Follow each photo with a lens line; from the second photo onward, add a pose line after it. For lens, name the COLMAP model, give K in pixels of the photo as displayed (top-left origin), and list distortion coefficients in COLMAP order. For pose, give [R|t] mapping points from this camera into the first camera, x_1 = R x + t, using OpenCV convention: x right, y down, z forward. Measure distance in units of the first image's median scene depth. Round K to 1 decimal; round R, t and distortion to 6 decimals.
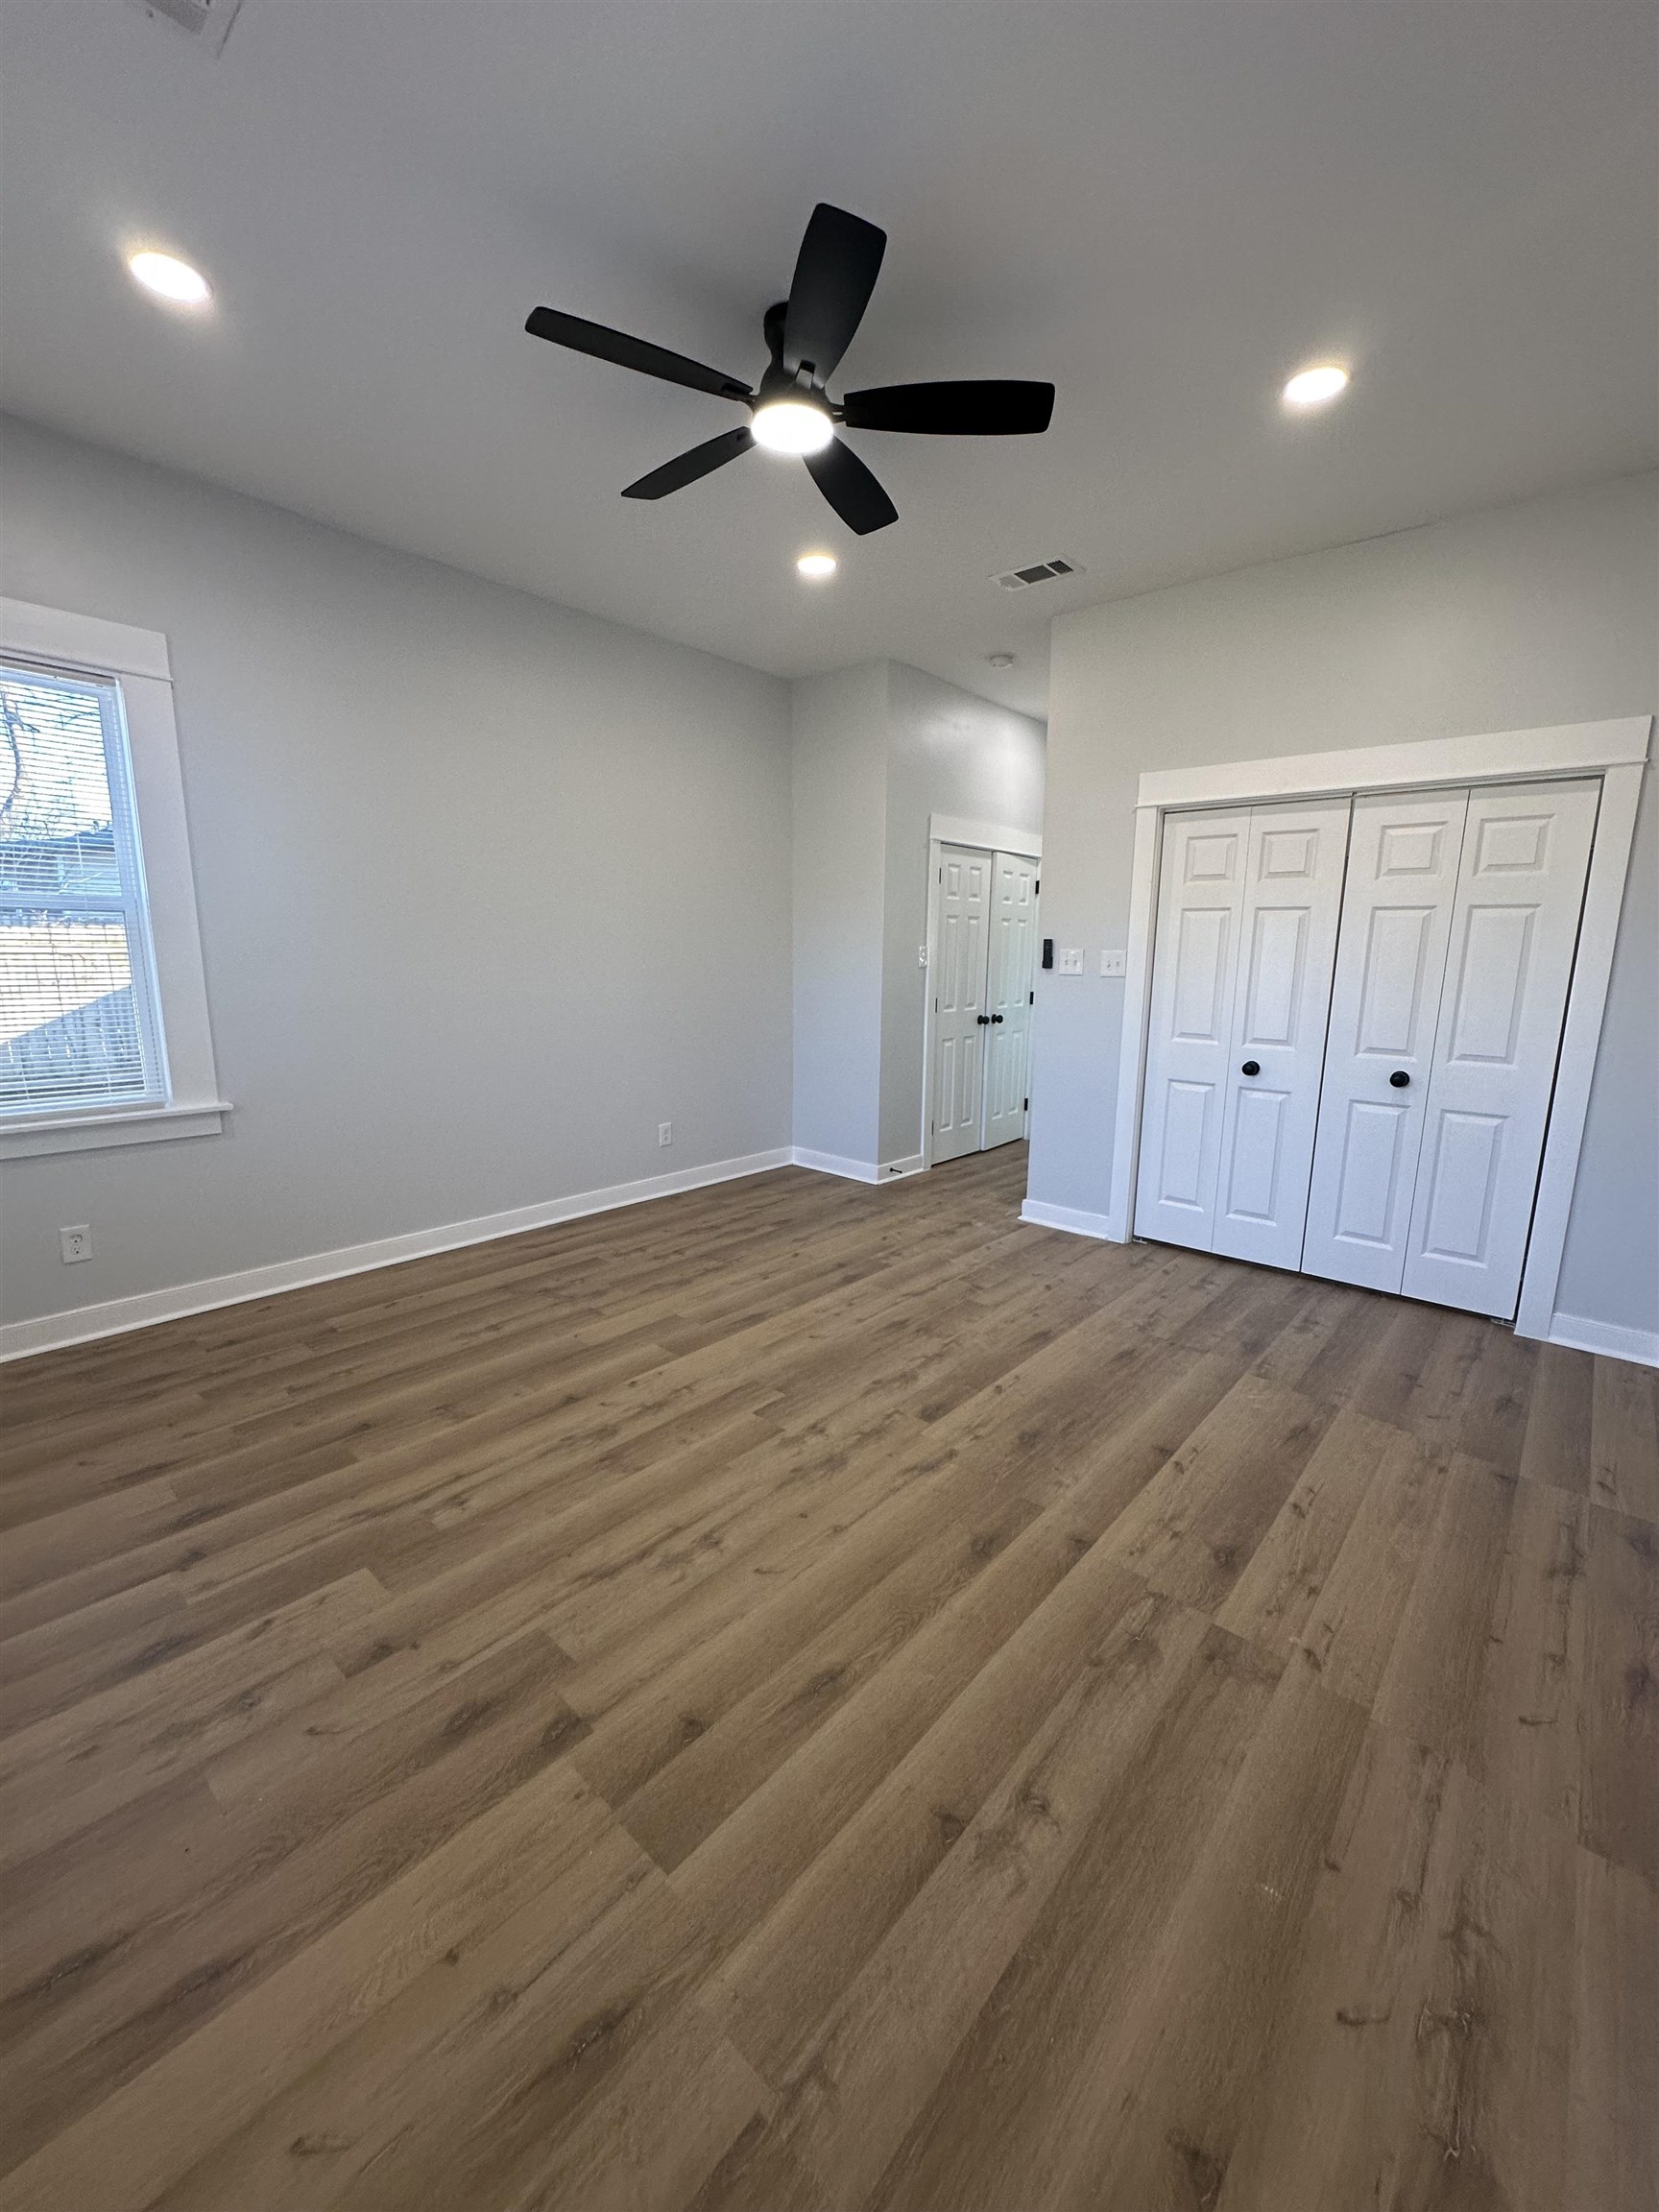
lens RADIAL K [[881.9, 0, 828.0], [0, 881.9, 1109.9], [0, 0, 1]] dist [-0.002407, 0.000455]
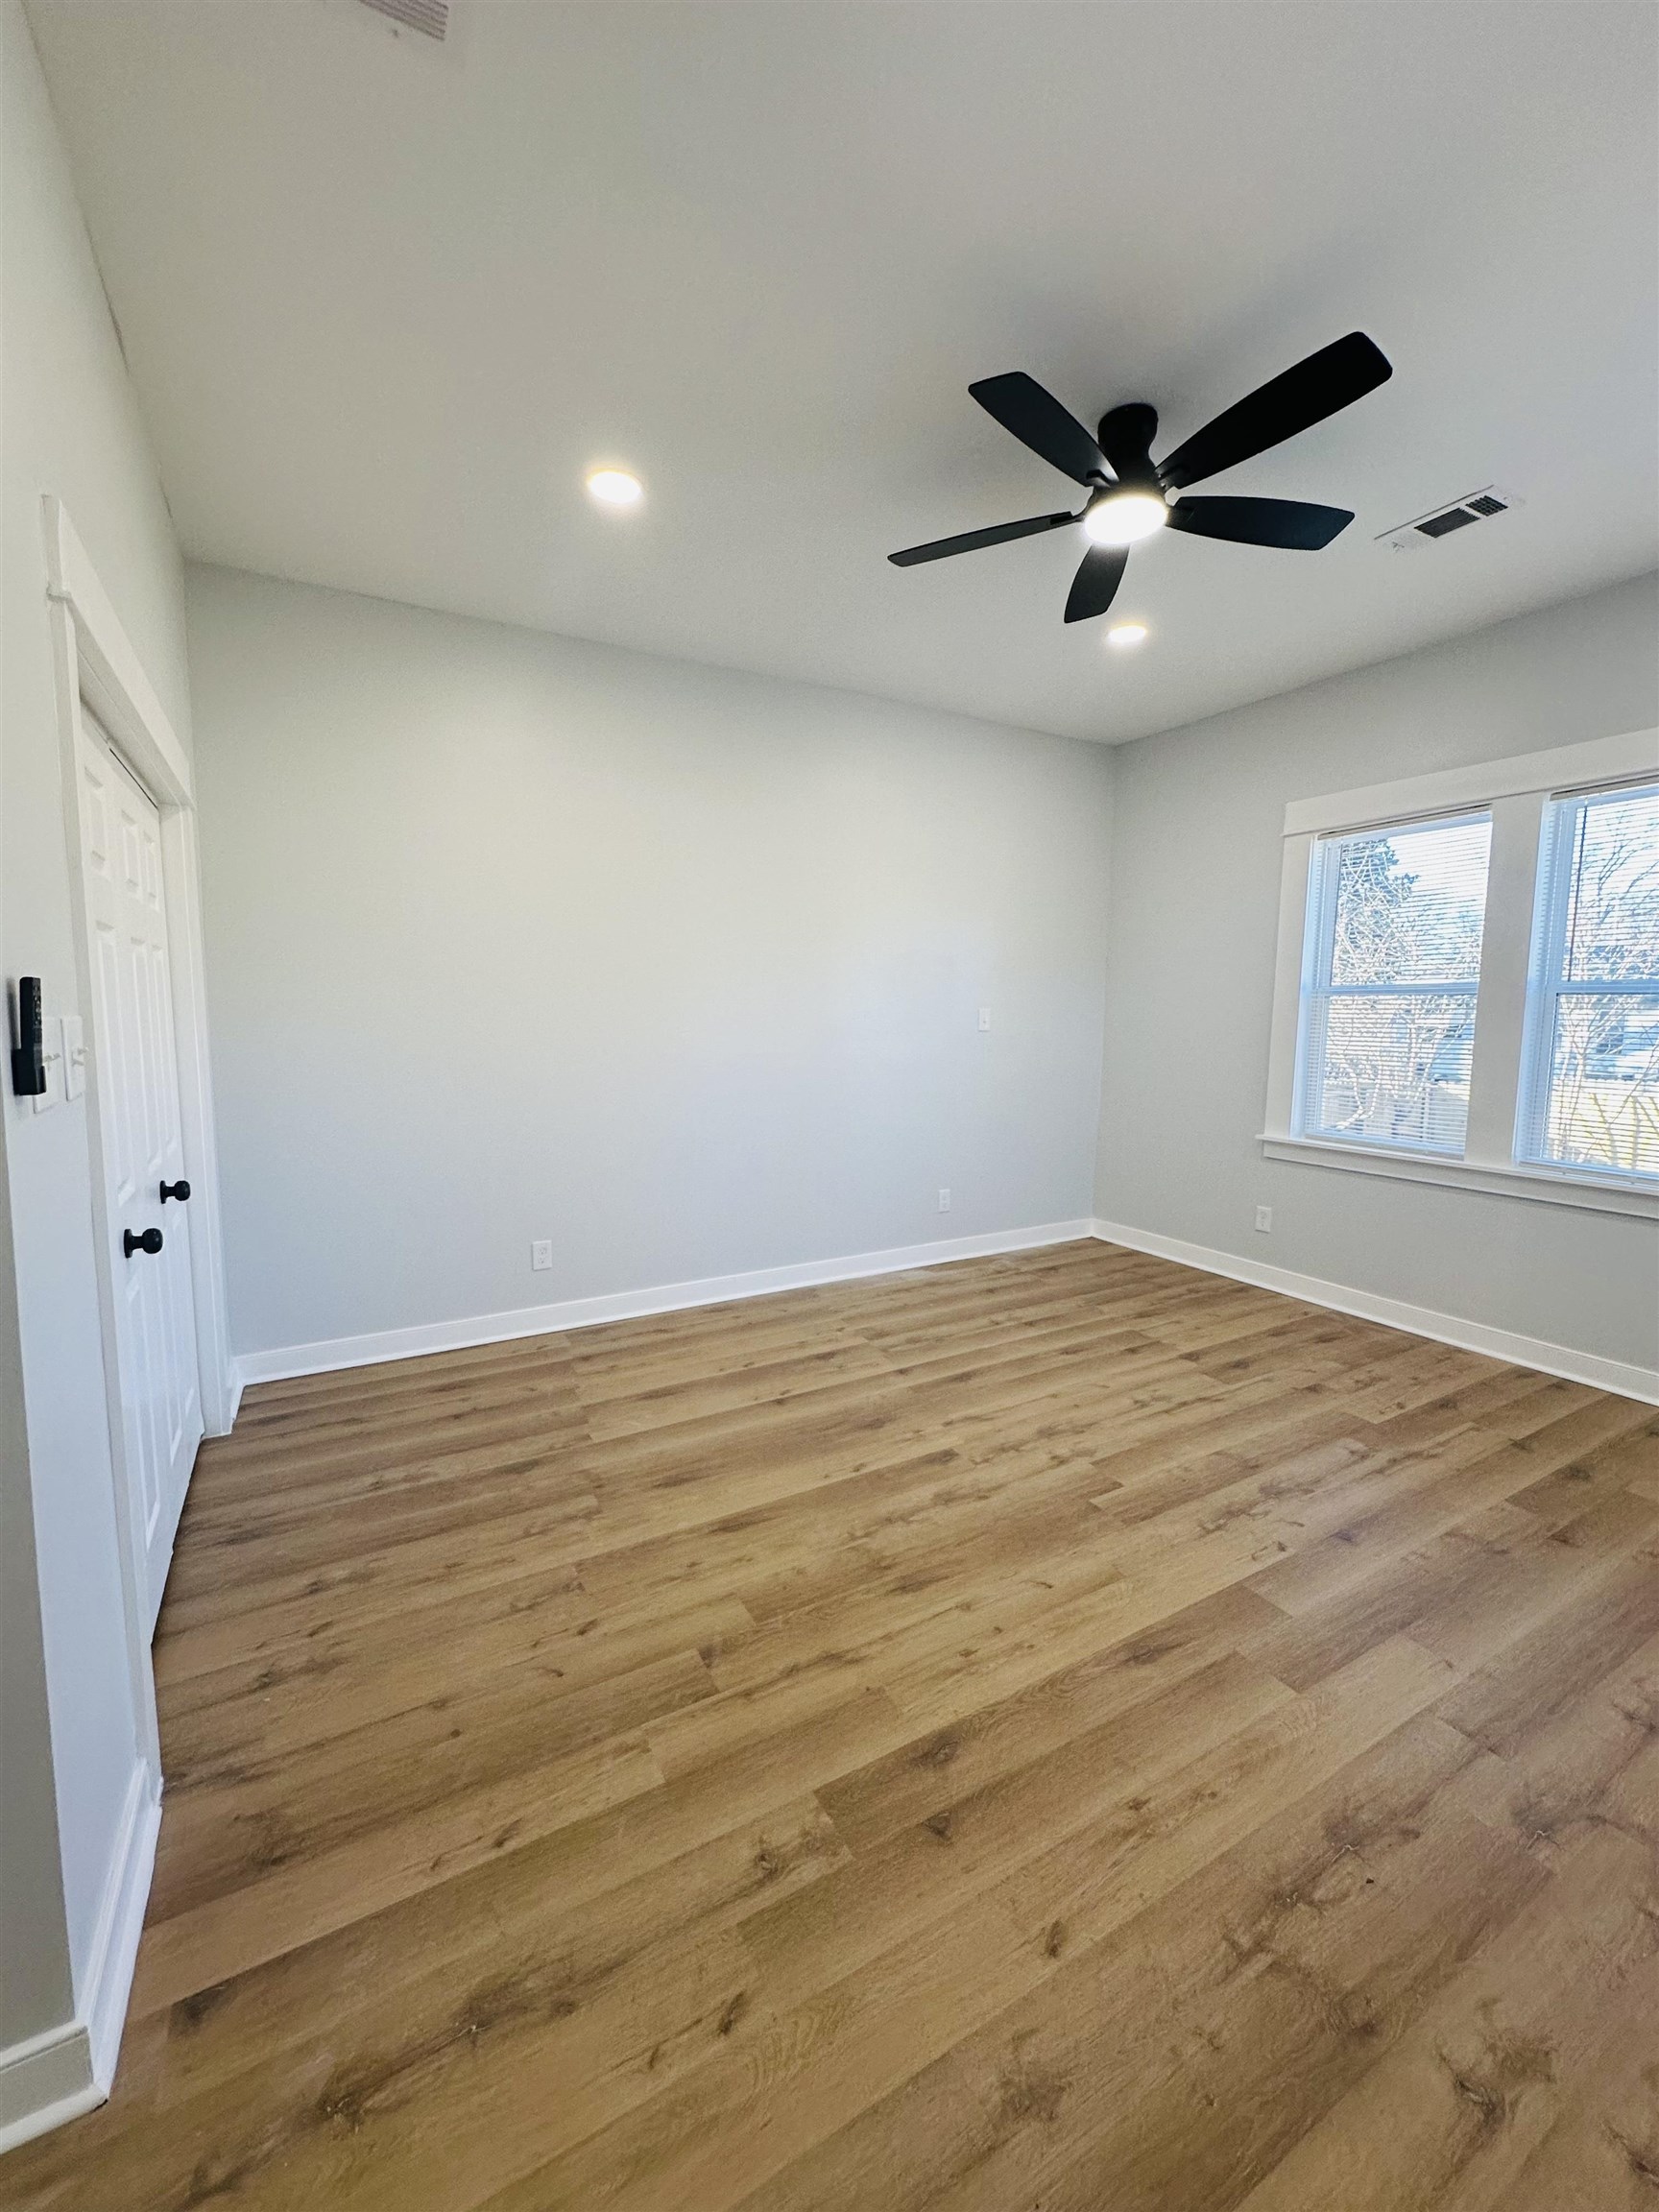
lens RADIAL K [[881.9, 0, 827.2], [0, 881.9, 1100.4], [0, 0, 1]] dist [-0.002407, 0.000455]
pose [[-0.943919, -0.053900, 0.325747, -0.075097], [0.041187, 0.959657, 0.278140, -0.382128], [-0.327598, 0.275958, -0.903619, 2.008680]]
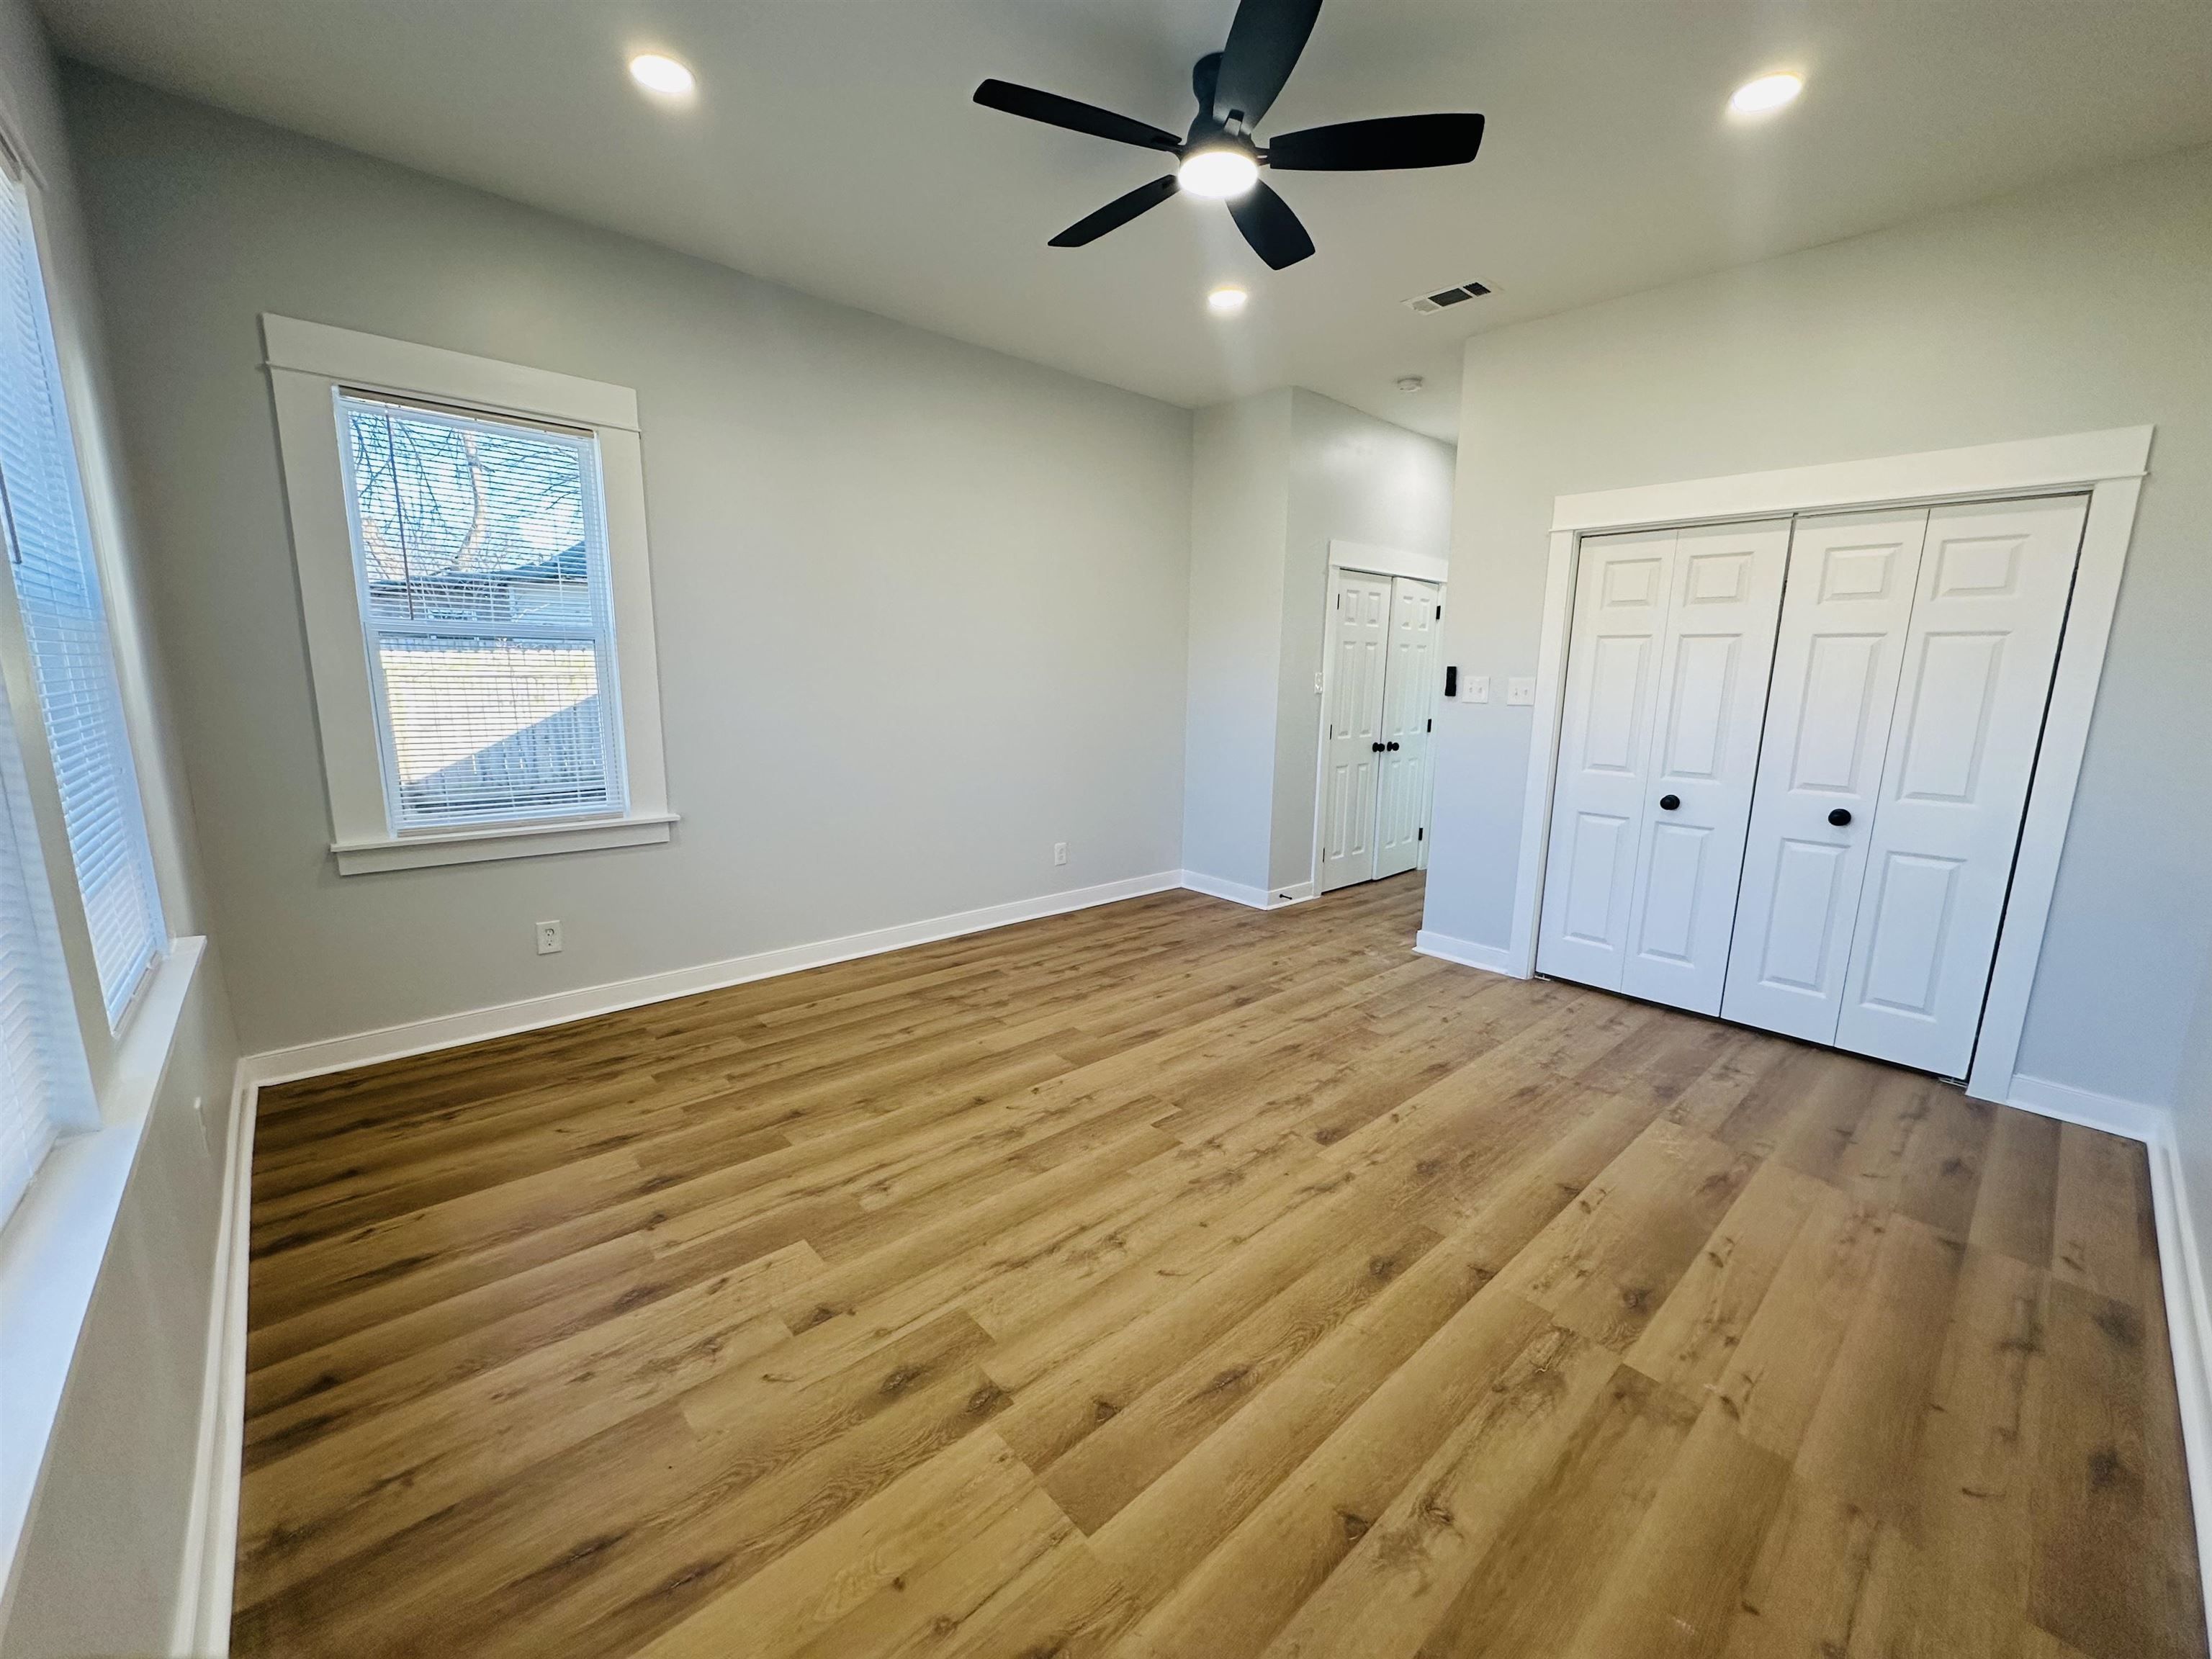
lens RADIAL K [[881.9, 0, 1101.7], [0, 881.9, 834.7], [0, 0, 1]] dist [-0.002407, 0.000455]
pose [[0.992708, 0.025261, -0.117864, -0.031342], [-0.025074, 0.999681, 0.003071, 0.001015], [0.117904, -0.000093, 0.993025, -0.038572]]
